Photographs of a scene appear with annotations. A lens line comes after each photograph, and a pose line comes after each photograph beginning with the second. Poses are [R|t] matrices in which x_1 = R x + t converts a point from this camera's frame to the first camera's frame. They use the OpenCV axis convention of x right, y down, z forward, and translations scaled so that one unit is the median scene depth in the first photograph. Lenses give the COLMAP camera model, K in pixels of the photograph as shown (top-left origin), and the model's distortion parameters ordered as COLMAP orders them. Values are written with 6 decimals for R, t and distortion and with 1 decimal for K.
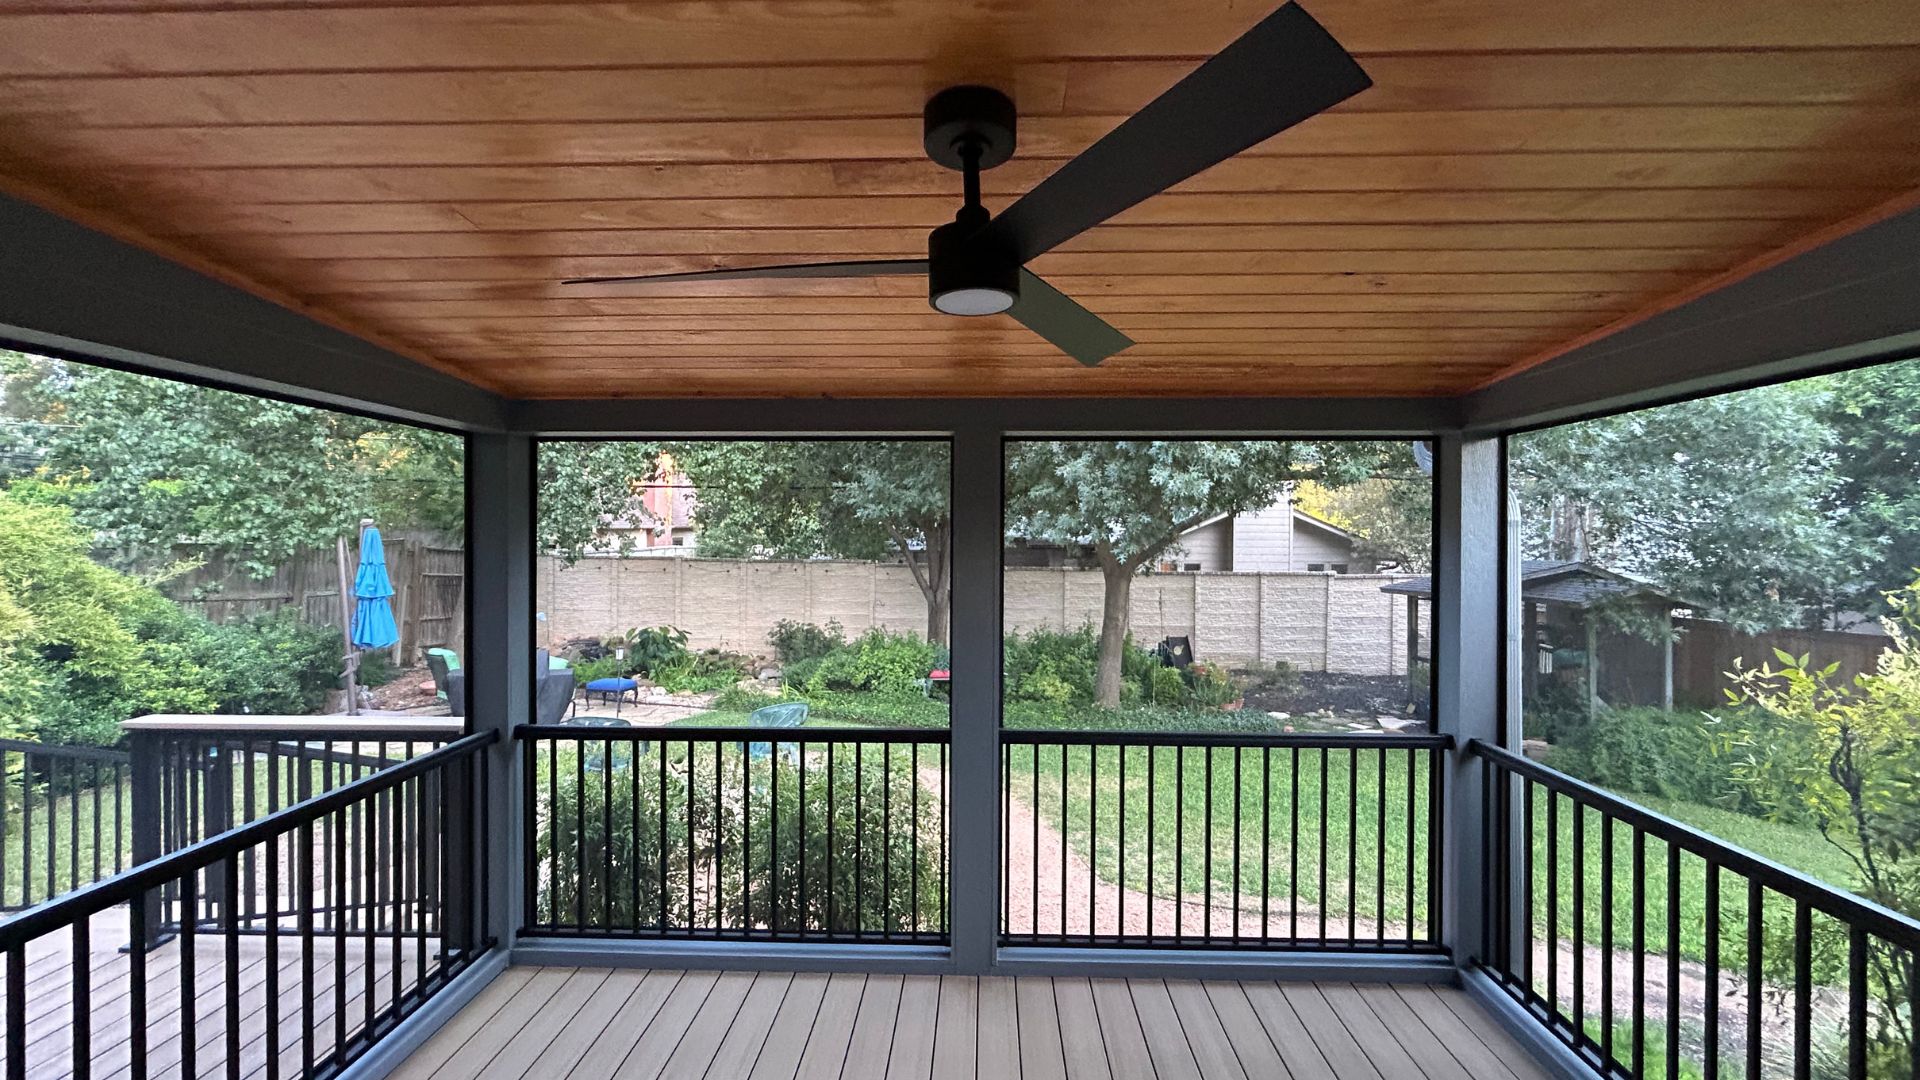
lens RADIAL K [[782.8, 0, 960.0], [0, 782.8, 540.0], [0, 0, 1]] dist [0.001281, -0.000031]
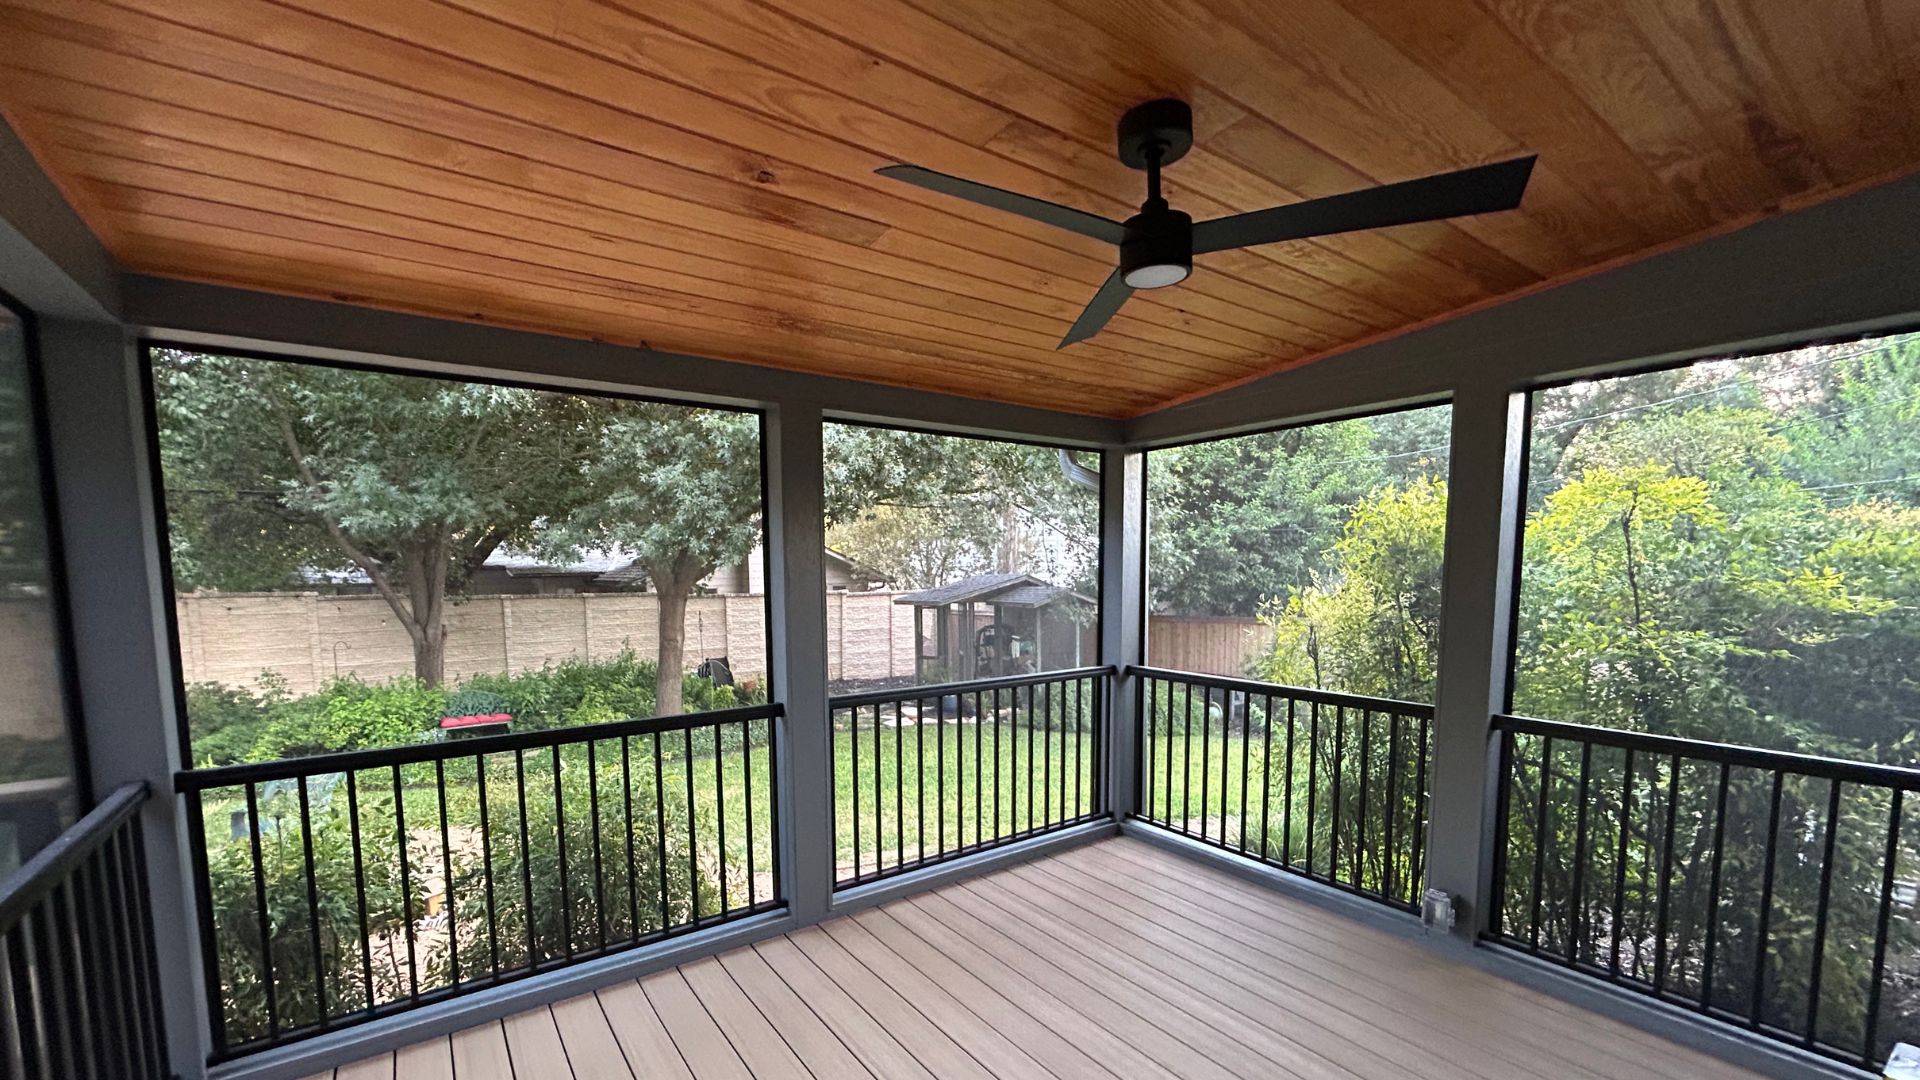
lens RADIAL K [[786.5, 0, 958.3], [0, 786.5, 647.4], [0, 0, 1]] dist [-0.001039, -0.000203]
pose [[0.792964, -0.071186, 0.605096, -0.173790], [0.014098, 0.995029, 0.098583, 0.028353], [-0.609105, -0.069642, 0.790026, 0.020543]]
